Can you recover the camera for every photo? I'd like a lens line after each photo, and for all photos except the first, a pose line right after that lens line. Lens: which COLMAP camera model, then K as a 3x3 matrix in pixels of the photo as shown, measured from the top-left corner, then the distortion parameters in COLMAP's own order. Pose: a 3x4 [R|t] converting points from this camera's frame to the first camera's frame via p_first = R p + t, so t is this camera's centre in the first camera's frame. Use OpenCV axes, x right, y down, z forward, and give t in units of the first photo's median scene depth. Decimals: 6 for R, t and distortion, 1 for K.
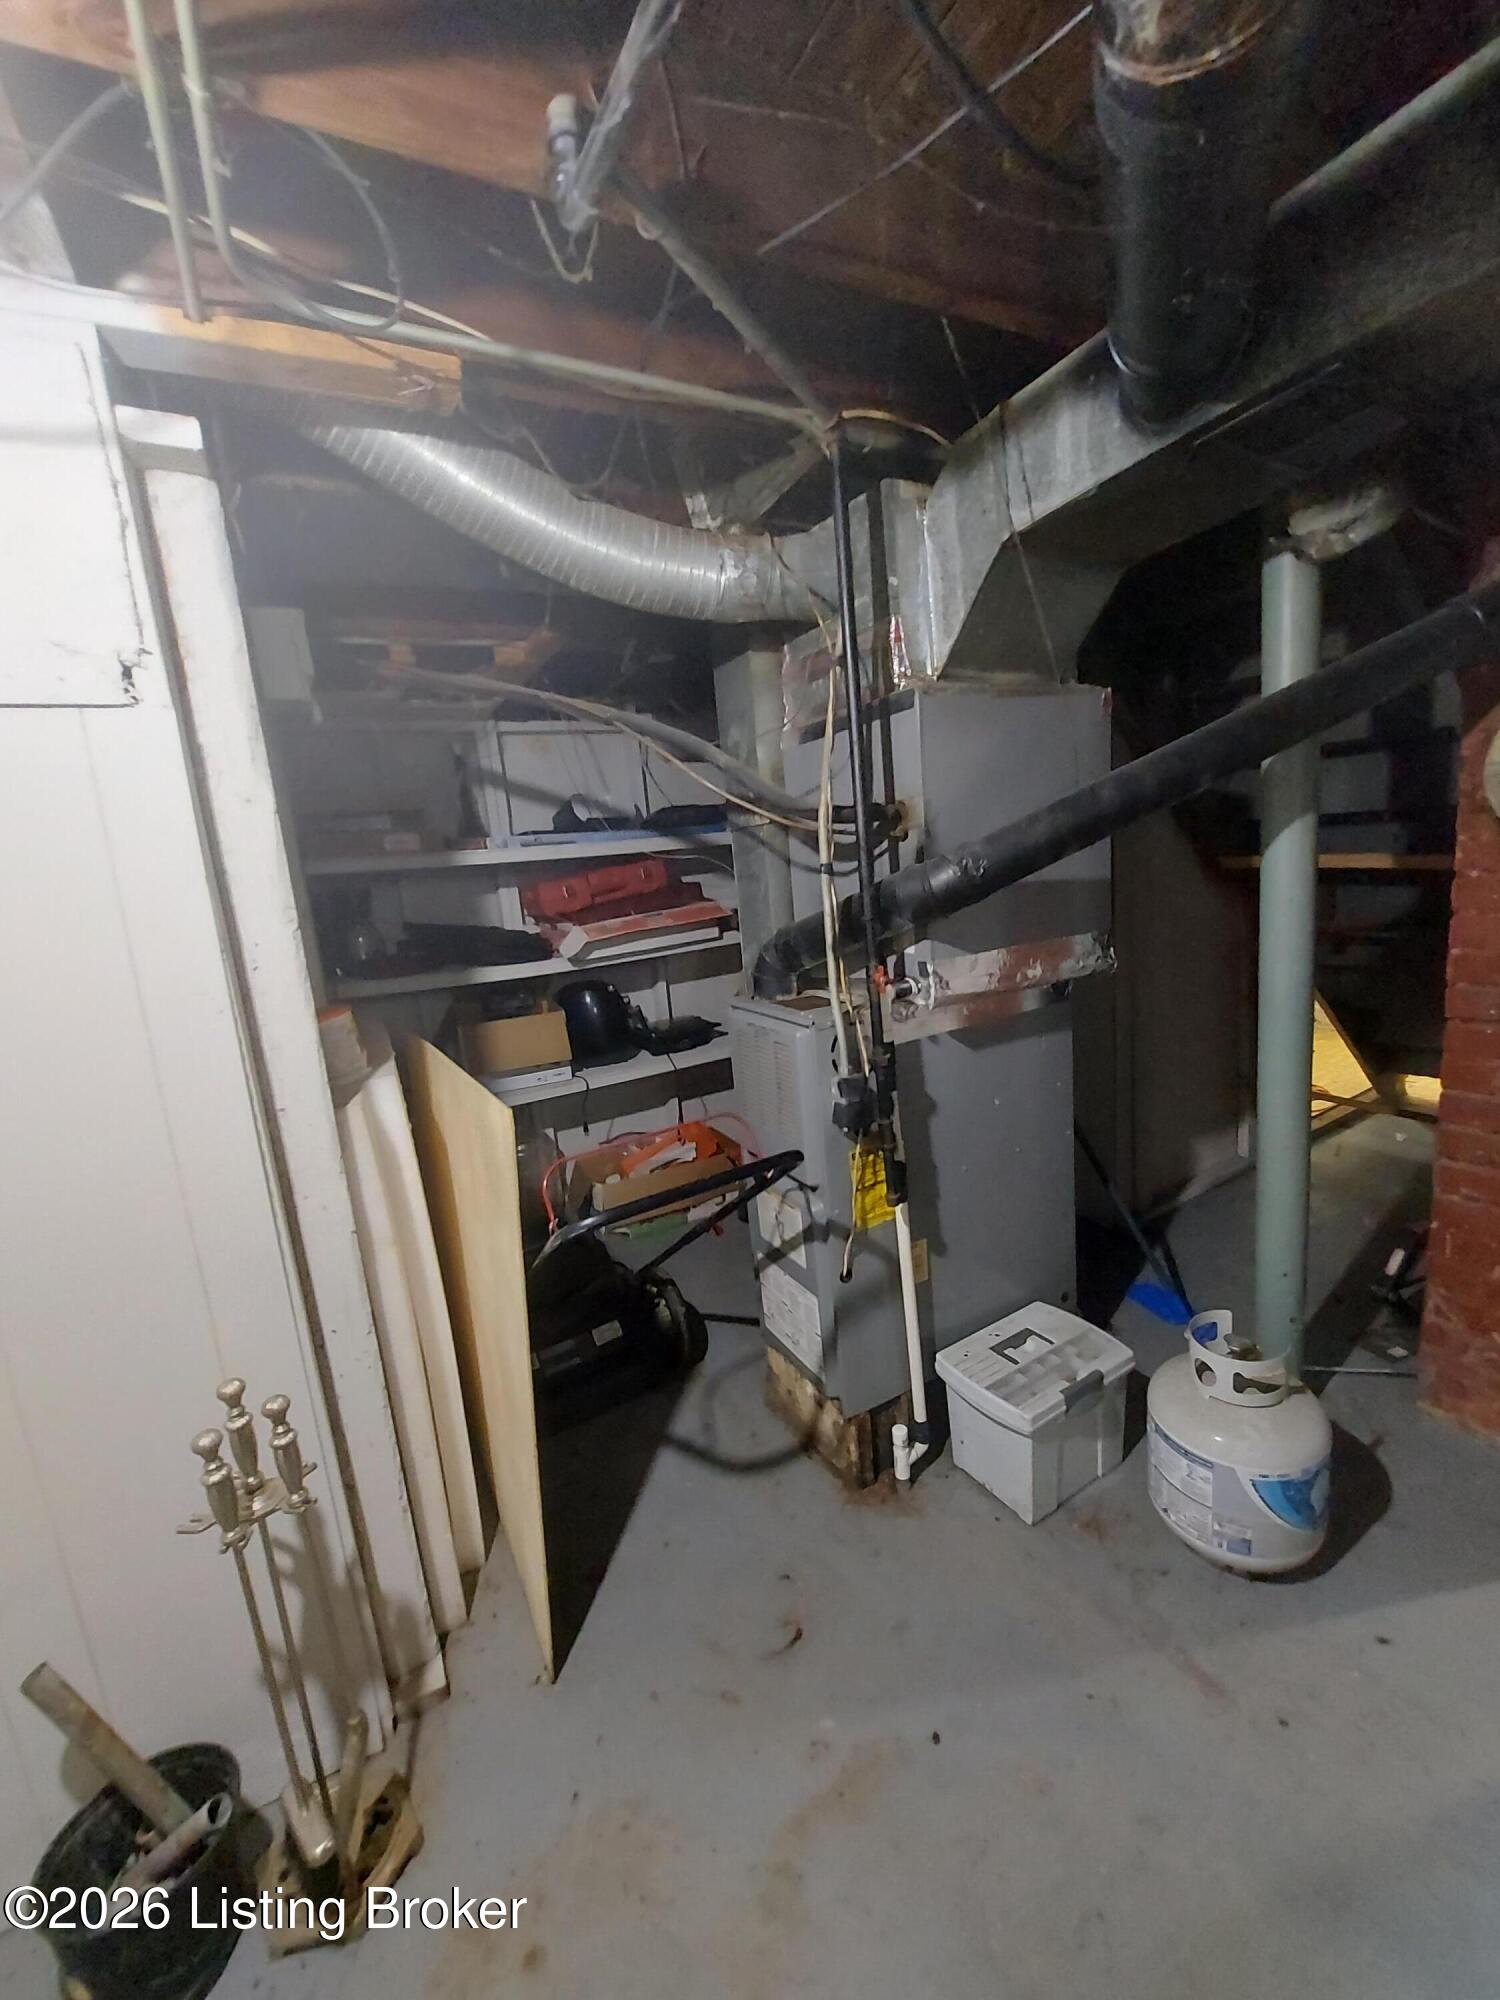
lens RADIAL K [[805.9, 0, 742.0], [0, 805.9, 1008.5], [0, 0, 1]] dist [-0.029076, 0.005528]
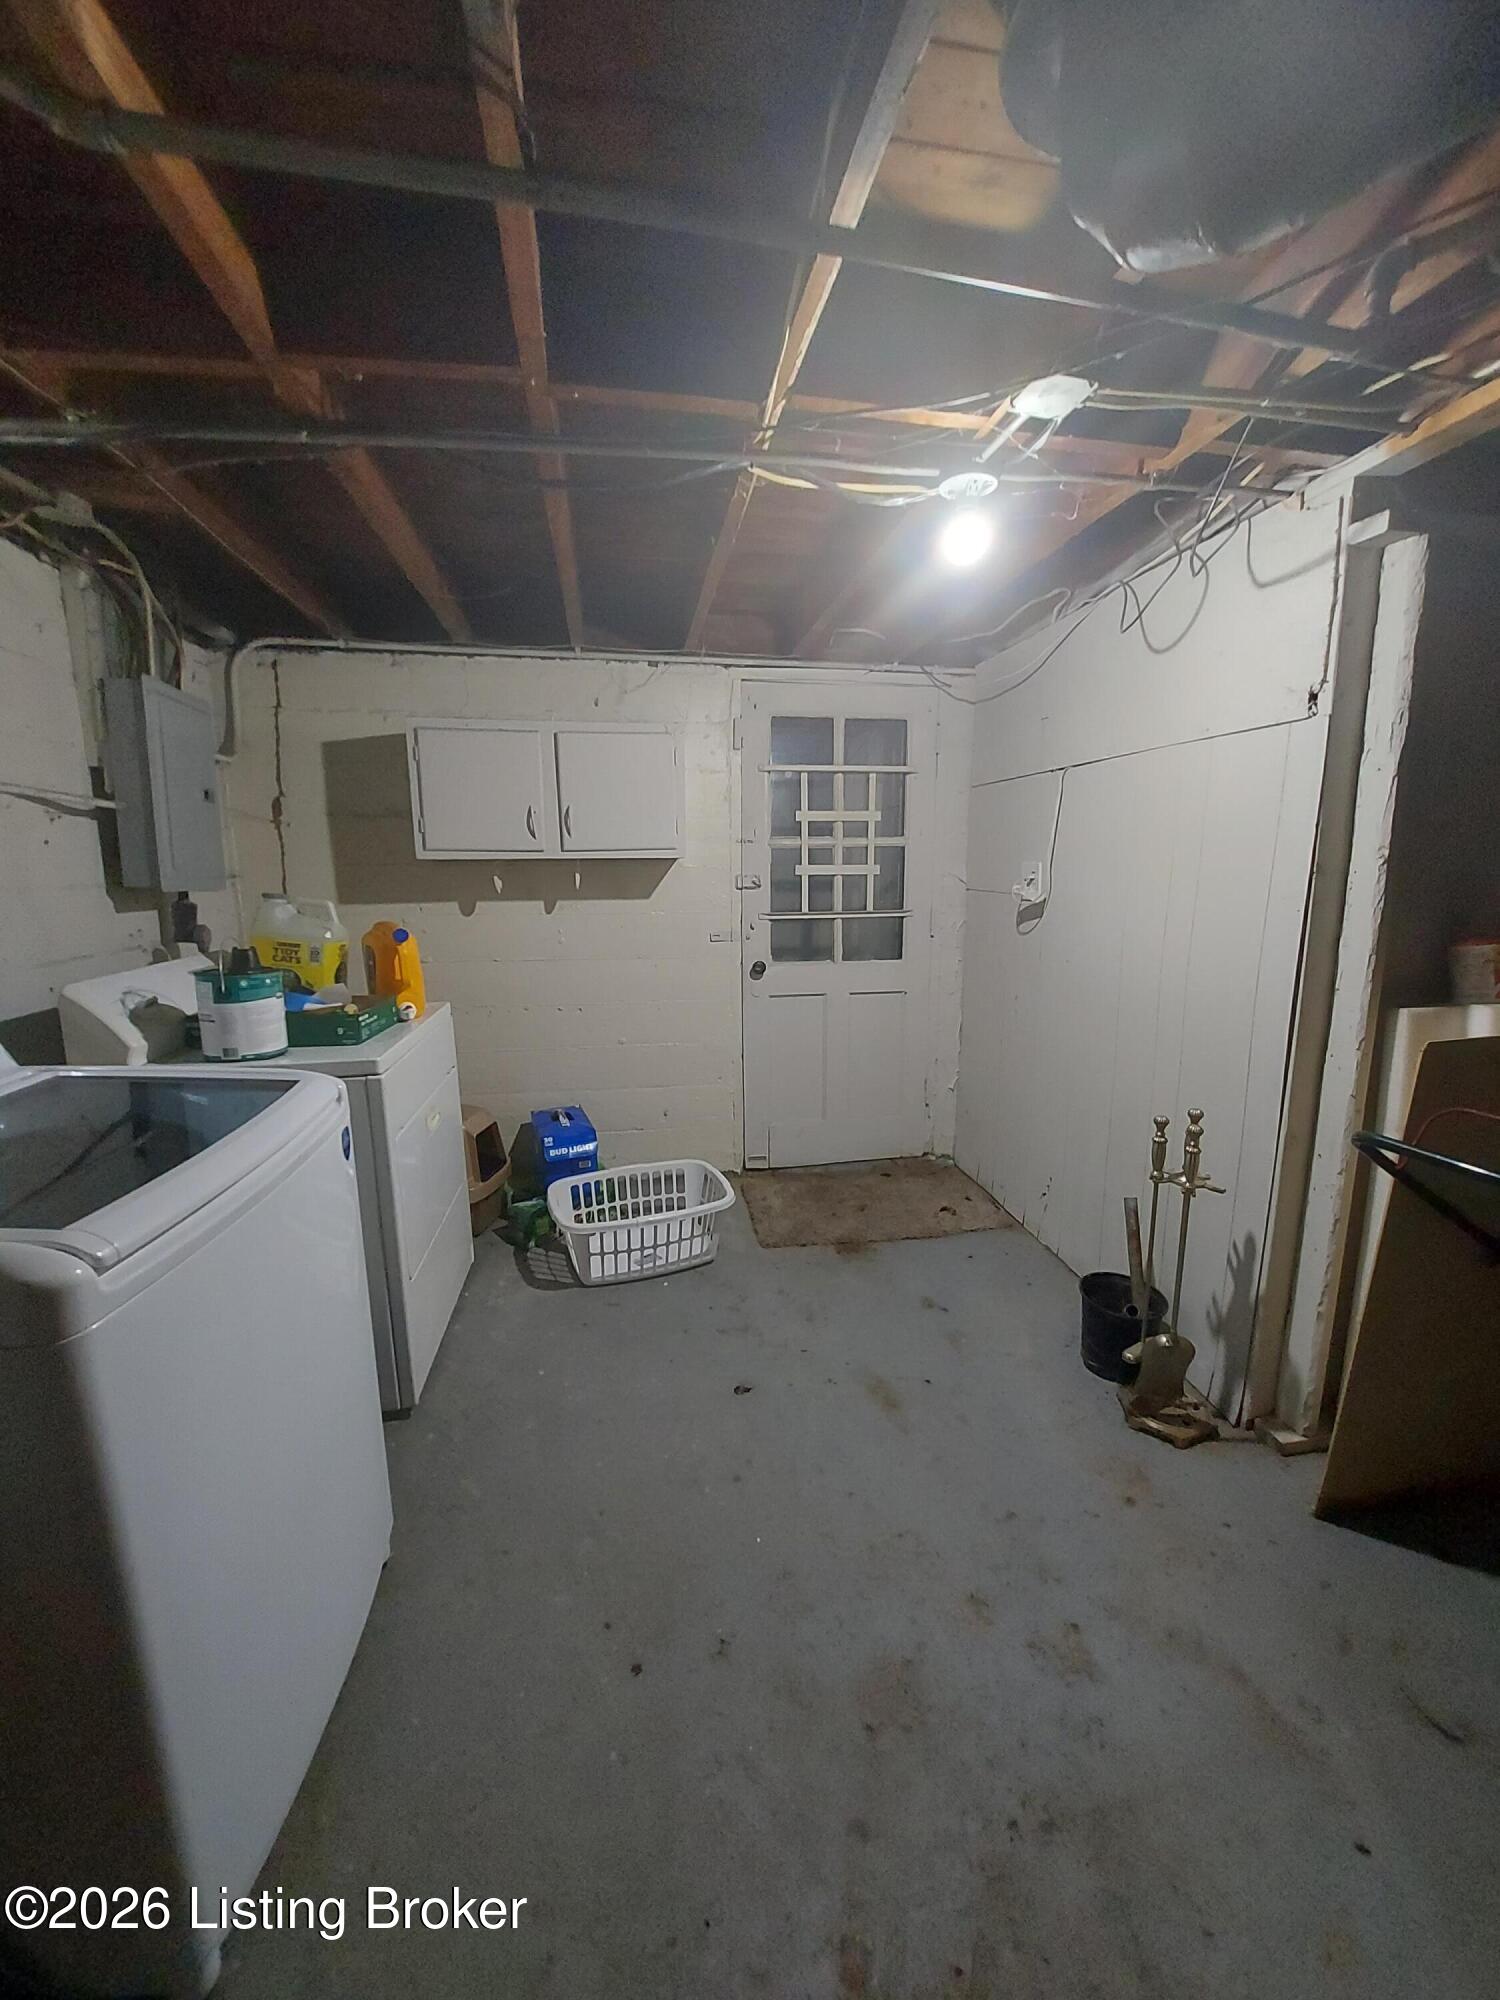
lens RADIAL K [[805.9, 0, 742.0], [0, 805.9, 1008.5], [0, 0, 1]] dist [-0.029076, 0.005528]
pose [[-0.312372, 0.260950, -0.913416, 1.274221], [-0.132695, 0.940118, 0.313958, -0.175784], [0.940647, 0.219278, -0.259039, 0.450193]]
